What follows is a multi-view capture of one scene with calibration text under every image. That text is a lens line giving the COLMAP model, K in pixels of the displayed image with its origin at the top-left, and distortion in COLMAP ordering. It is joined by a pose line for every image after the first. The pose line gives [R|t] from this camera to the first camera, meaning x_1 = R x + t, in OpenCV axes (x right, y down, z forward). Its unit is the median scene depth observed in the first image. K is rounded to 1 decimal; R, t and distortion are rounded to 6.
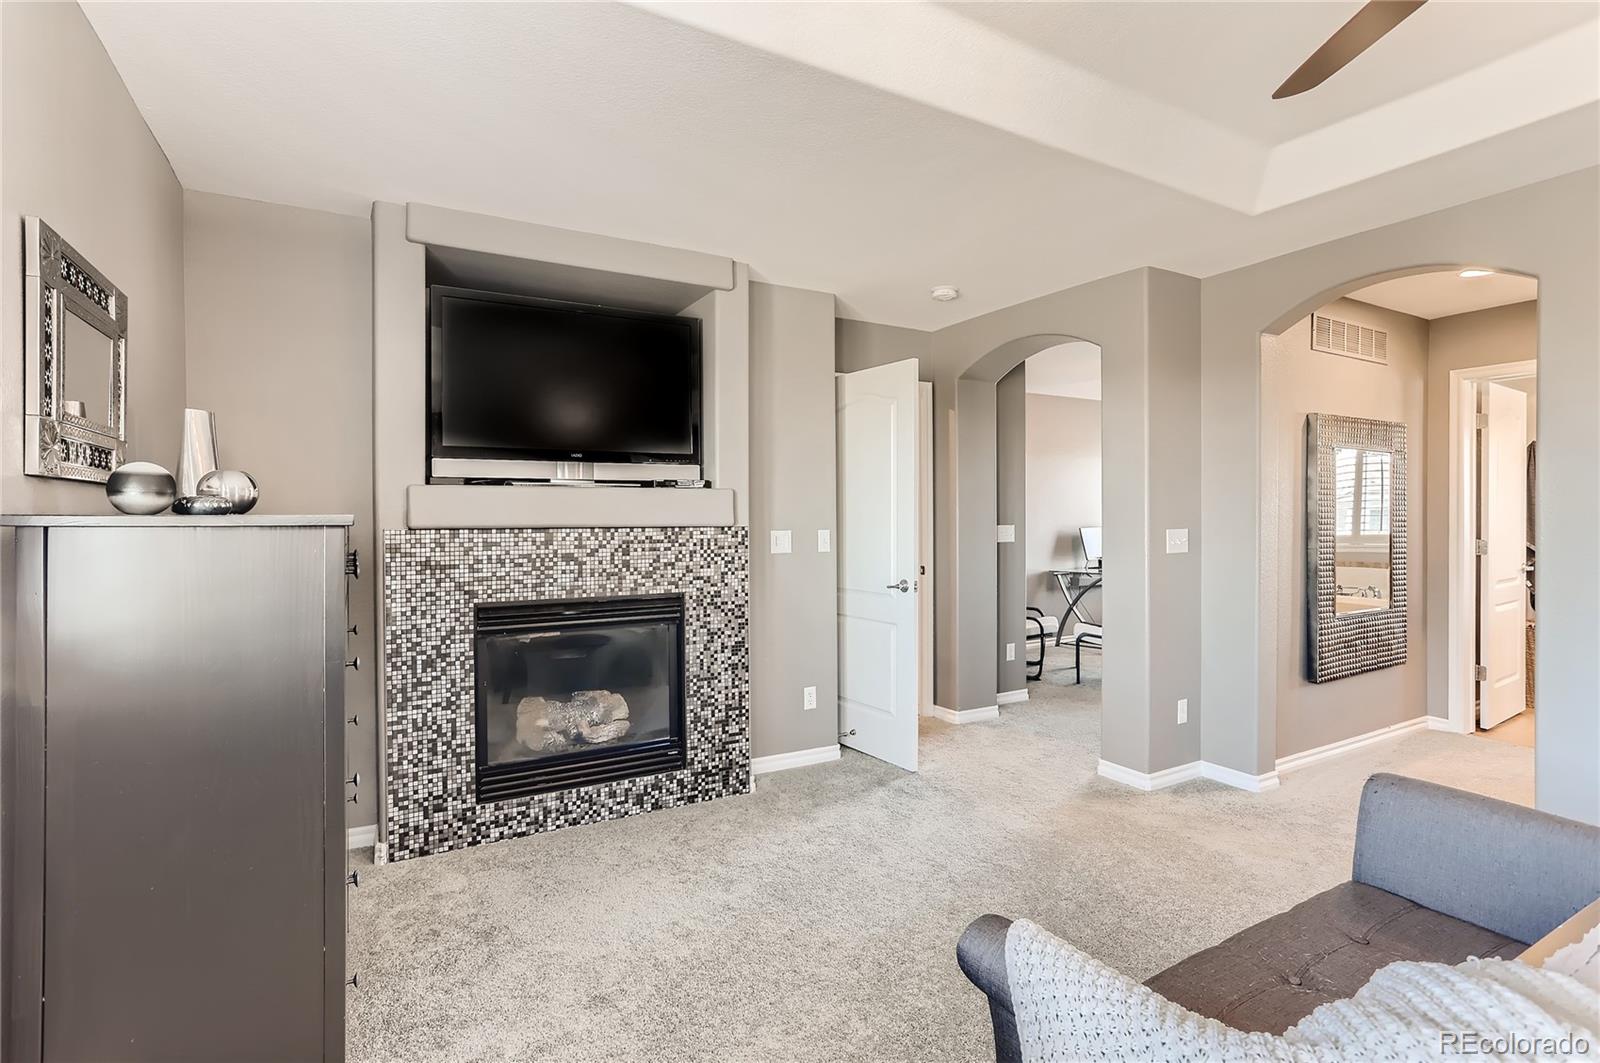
lens RADIAL K [[773.0, 0, 796.9], [0, 773.0, 513.3], [0, 0, 1]] dist [-0.038293, 0.021472]
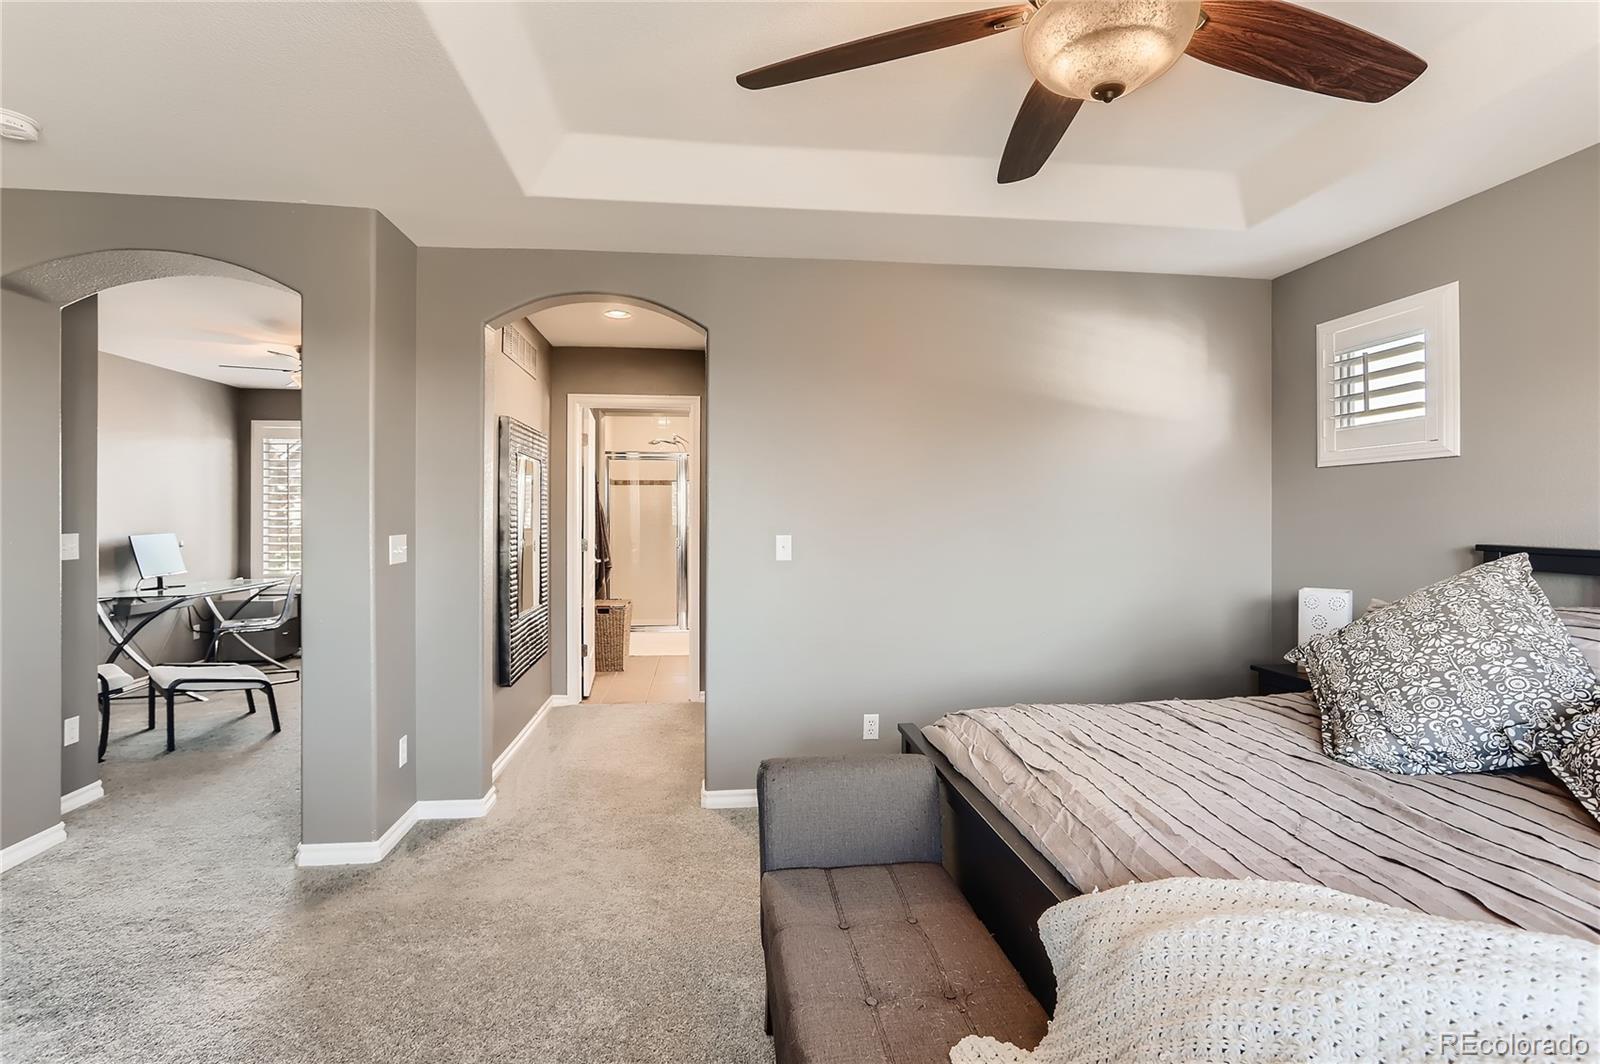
lens RADIAL K [[773.0, 0, 796.9], [0, 773.0, 513.8], [0, 0, 1]] dist [-0.038293, 0.021472]
pose [[0.381152, 0.004627, 0.924501, -0.109577], [-0.002288, 0.999989, -0.004062, -0.000150], [-0.924510, -0.000567, 0.381158, 0.275971]]
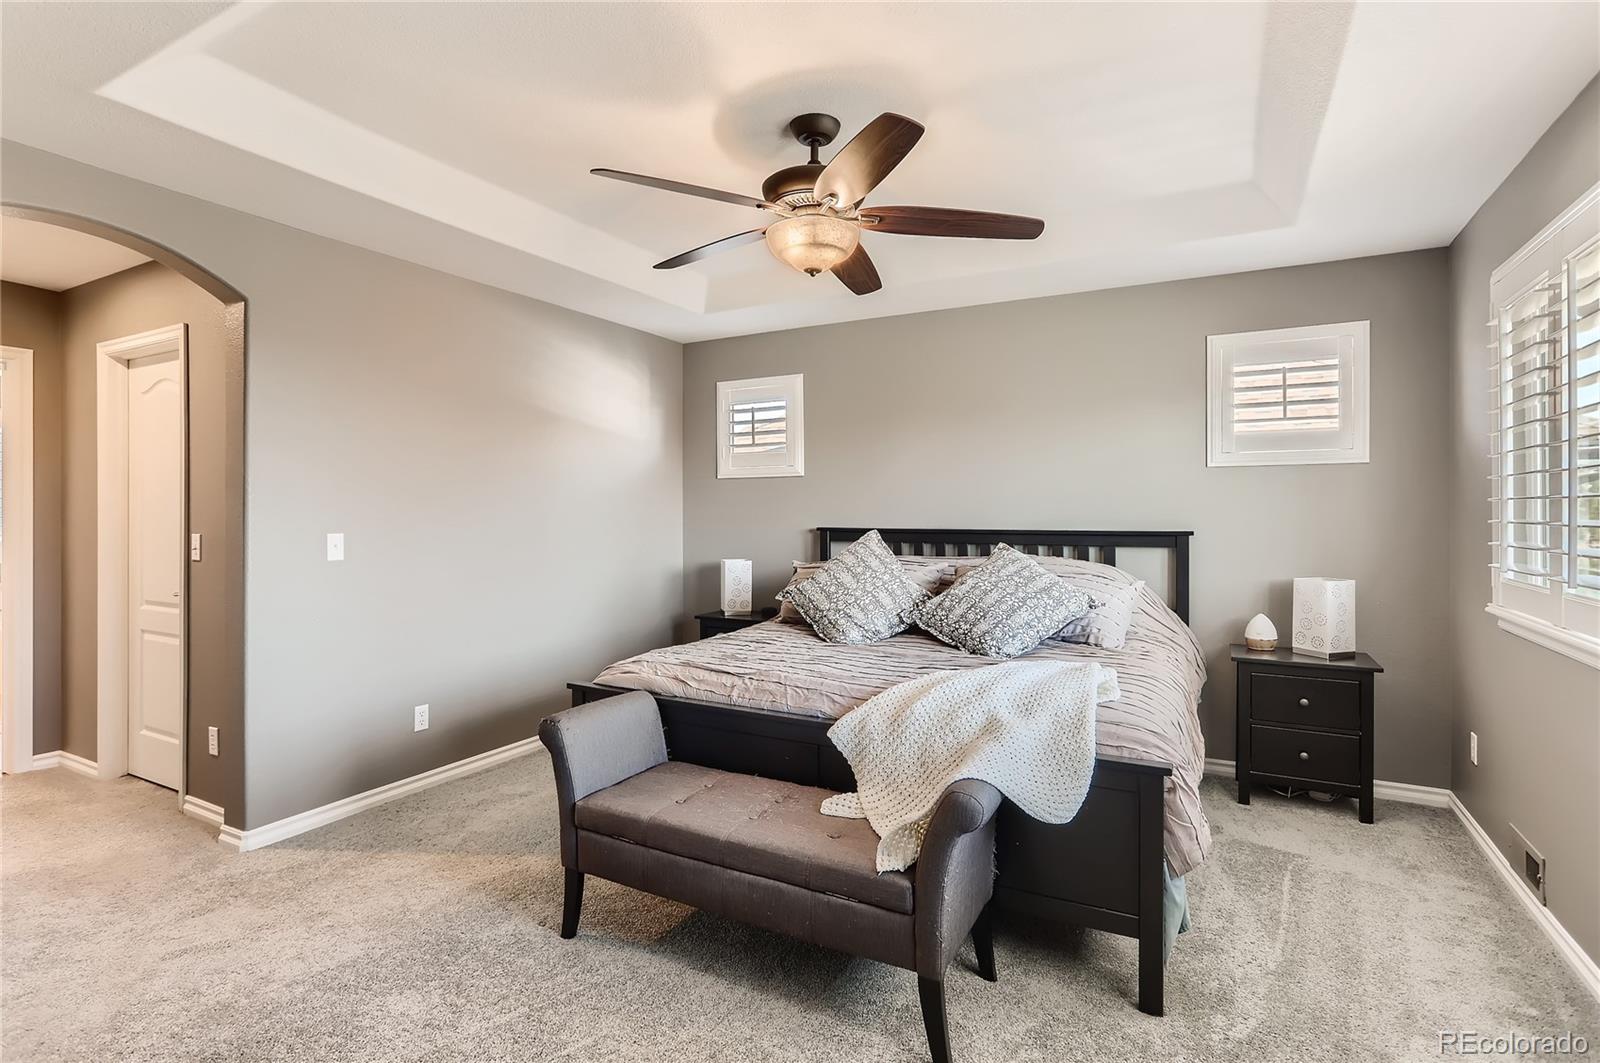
lens RADIAL K [[773.0, 0, 796.9], [0, 773.0, 513.3], [0, 0, 1]] dist [-0.038293, 0.021472]
pose [[-0.529978, -0.001603, 0.848010, -0.267978], [0.002632, 0.999990, 0.003535, -0.002919], [-0.848007, 0.004105, -0.529969, 0.657074]]
